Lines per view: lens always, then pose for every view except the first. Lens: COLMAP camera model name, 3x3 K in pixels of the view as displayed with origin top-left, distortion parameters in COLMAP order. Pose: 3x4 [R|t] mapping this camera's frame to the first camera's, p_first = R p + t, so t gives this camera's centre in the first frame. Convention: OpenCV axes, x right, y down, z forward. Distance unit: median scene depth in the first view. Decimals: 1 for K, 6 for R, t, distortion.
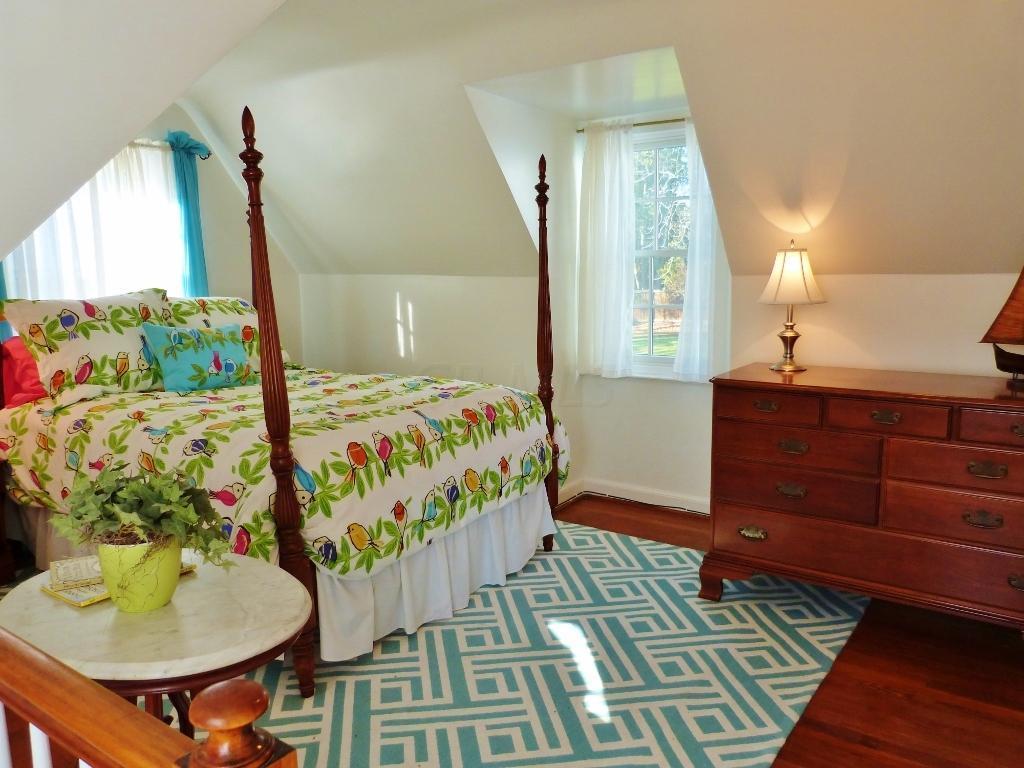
lens RADIAL K [[769.0, 0, 512.0], [0, 769.0, 386.2], [0, 0, 1]] dist [-0.002013, 0.000017]
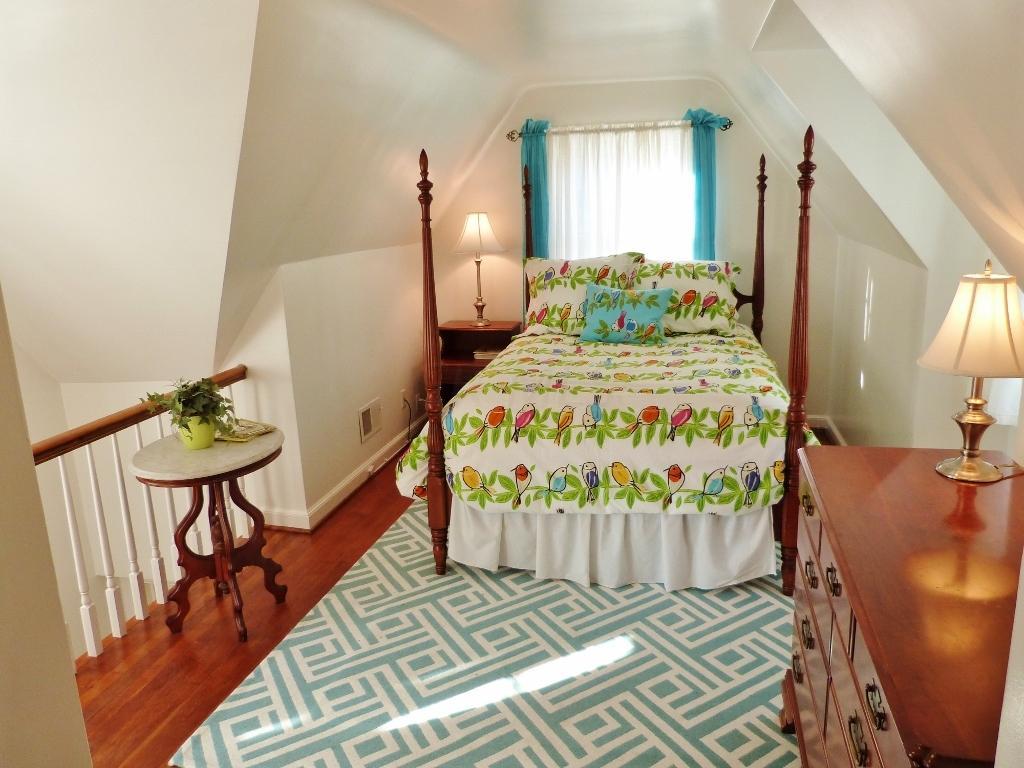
lens RADIAL K [[774.5, 0, 514.9], [0, 774.5, 381.4], [0, 0, 1]] dist [-0.003115, 0.002141]
pose [[0.393001, 0.215290, -0.893980, 0.758021], [-0.115760, 0.976055, 0.184166, -0.165969], [0.912222, 0.031110, 0.408513, 0.422563]]
